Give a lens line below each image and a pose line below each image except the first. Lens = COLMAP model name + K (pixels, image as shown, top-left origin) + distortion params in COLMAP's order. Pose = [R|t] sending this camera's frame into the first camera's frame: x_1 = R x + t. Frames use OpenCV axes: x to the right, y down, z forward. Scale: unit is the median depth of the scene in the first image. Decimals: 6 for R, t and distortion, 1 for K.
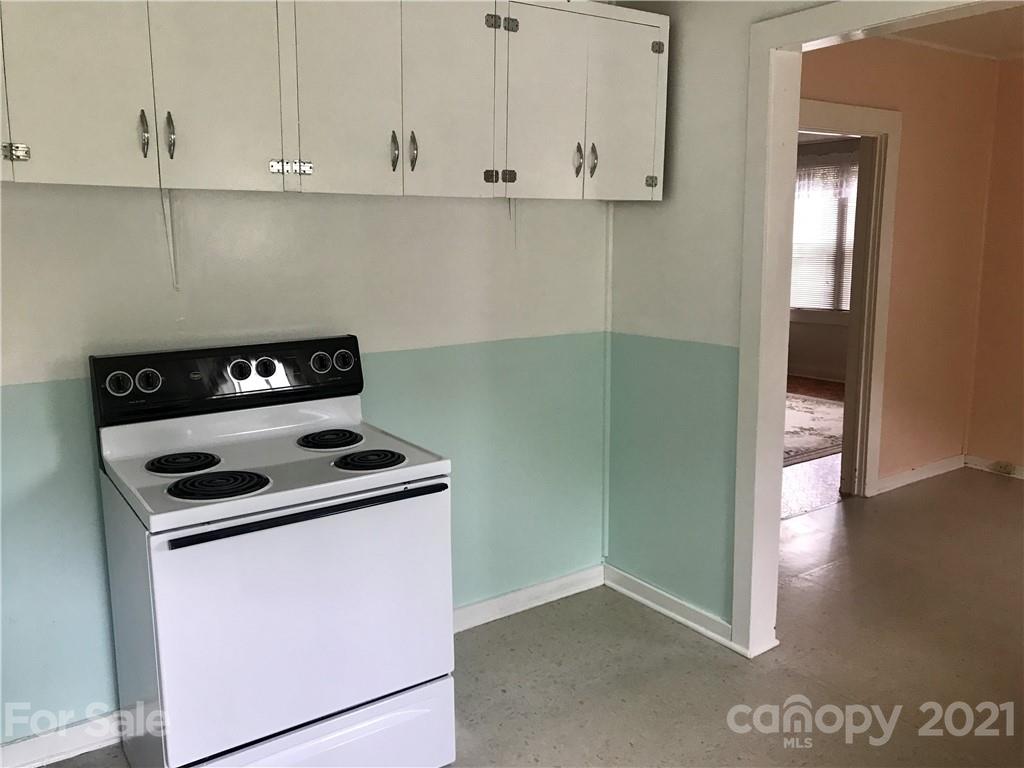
lens RADIAL K [[828.9, 0, 512.0], [0, 828.9, 384.0], [0, 0, 1]] dist [0.014316, -0.023331]
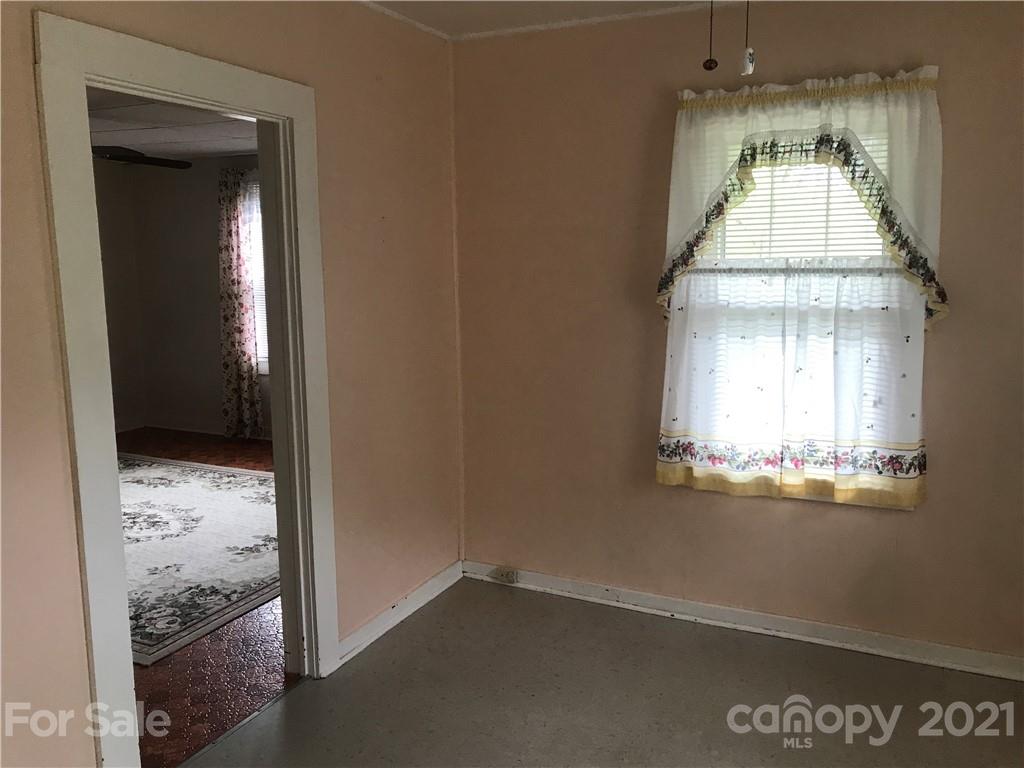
lens RADIAL K [[840.8, 0, 512.0], [0, 840.8, 384.0], [0, 0, 1]] dist [0.022439, -0.054519]
pose [[0.866122, -0.074645, 0.494228, 0.245384], [0.091164, 0.995792, -0.009364, -0.071692], [-0.491449, 0.053166, 0.869282, 0.340822]]
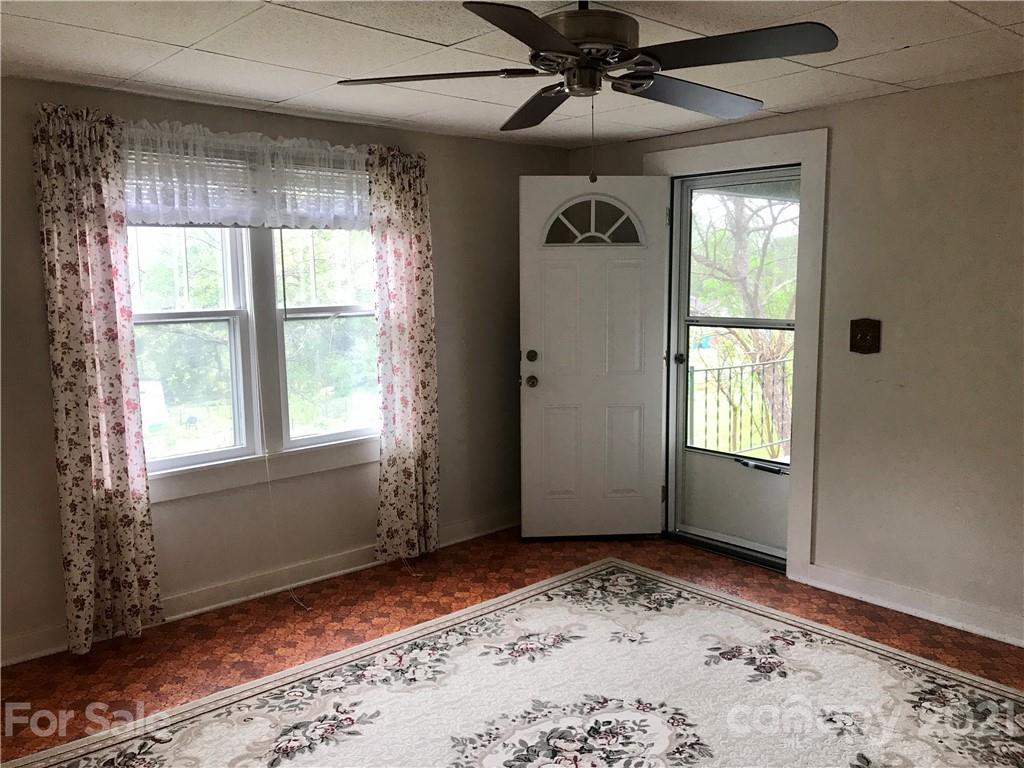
lens RADIAL K [[853.6, 0, 511.9], [0, 853.6, 376.6], [0, 0, 1]] dist [0.031112, -0.002652]
pose [[-0.134775, -0.100269, 0.985790, -0.227878], [0.185233, 0.974780, 0.124474, -0.297861], [-0.973409, 0.199376, -0.112802, 1.585923]]
